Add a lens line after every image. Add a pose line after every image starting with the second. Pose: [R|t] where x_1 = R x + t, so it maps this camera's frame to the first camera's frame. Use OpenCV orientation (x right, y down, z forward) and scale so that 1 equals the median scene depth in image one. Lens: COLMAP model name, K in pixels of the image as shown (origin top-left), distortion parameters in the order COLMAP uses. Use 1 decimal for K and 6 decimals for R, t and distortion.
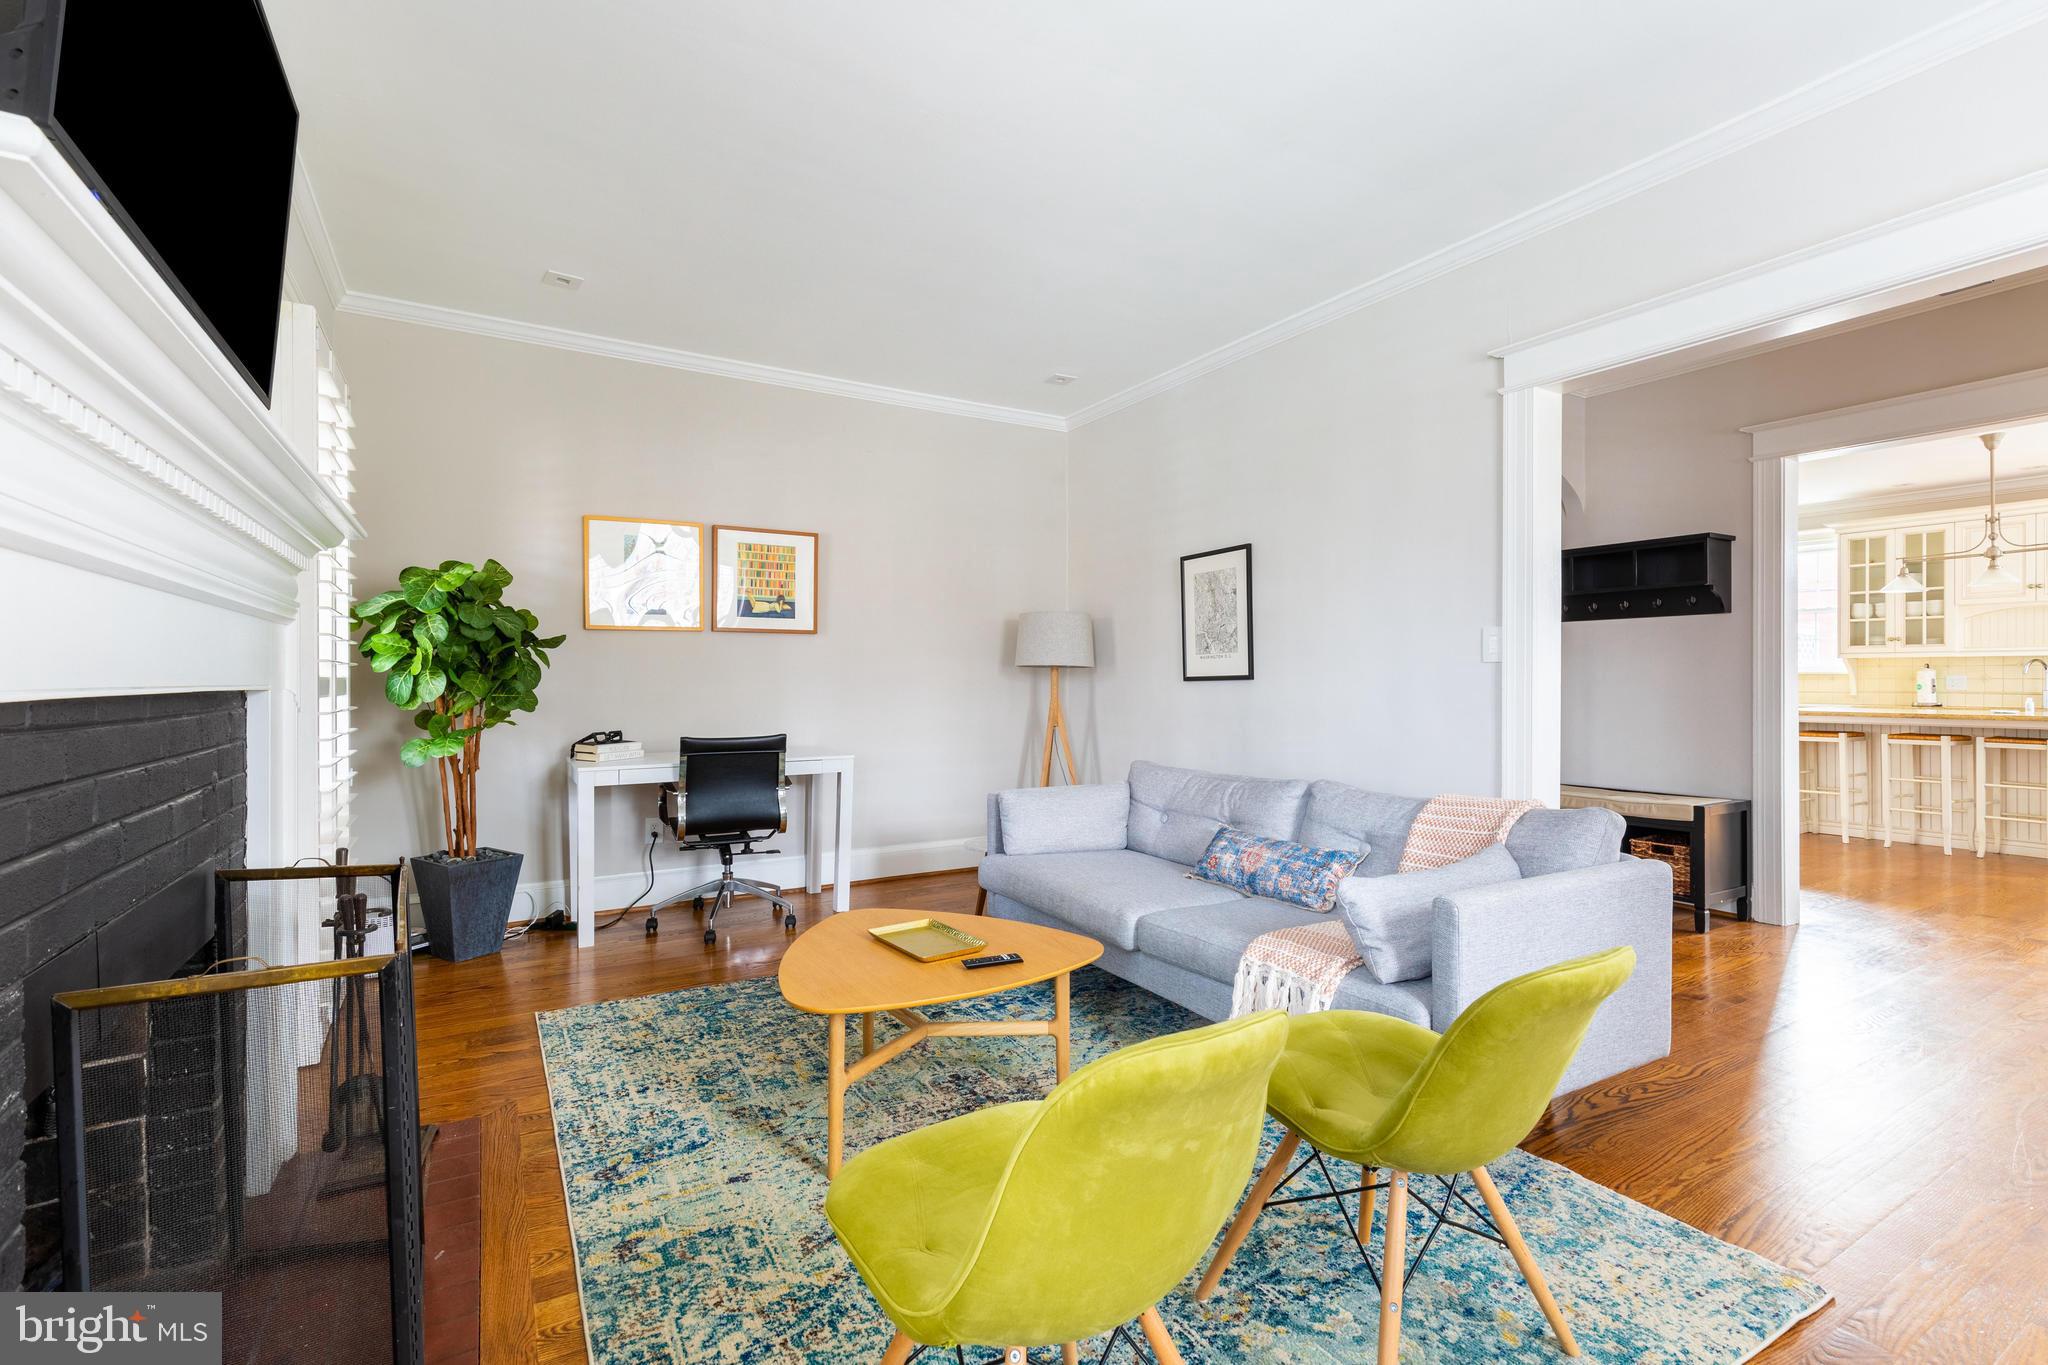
lens RADIAL K [[908.6, 0, 1039.7], [0, 908.6, 675.1], [0, 0, 1]] dist [0.000185, 0.000319]
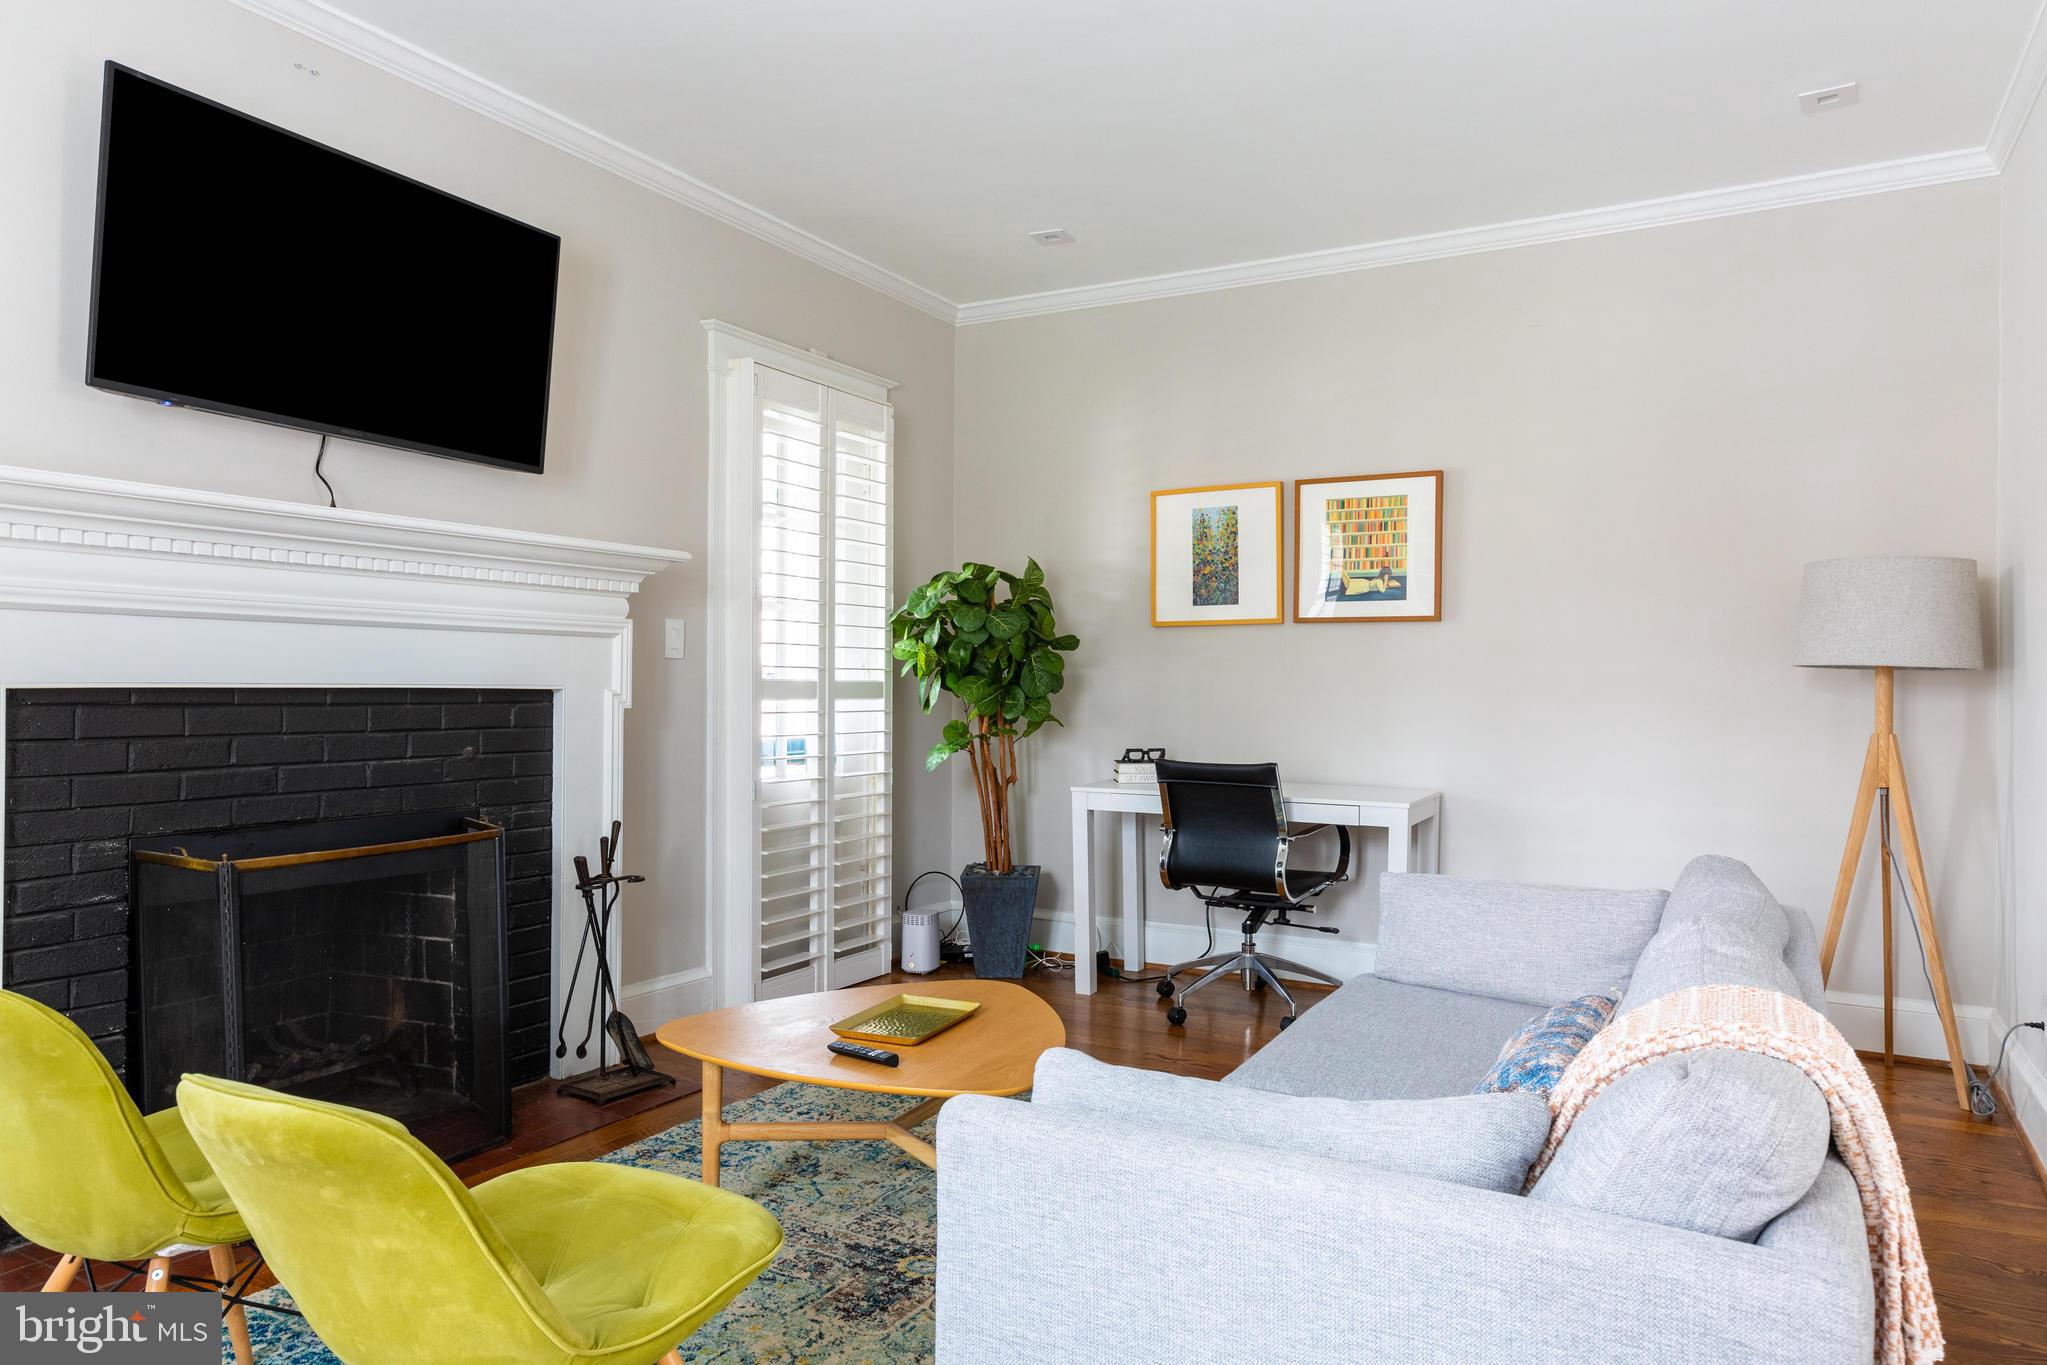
lens RADIAL K [[1314.9, 0, 1028.7], [0, 1314.9, 677.5], [0, 0, 1]] dist [0.002684, 0.001059]
pose [[0.502340, -0.000955, -0.864670, 0.462748], [-0.004298, 0.999984, -0.003601, 0.001220], [0.864660, 0.005526, 0.502328, 0.267116]]
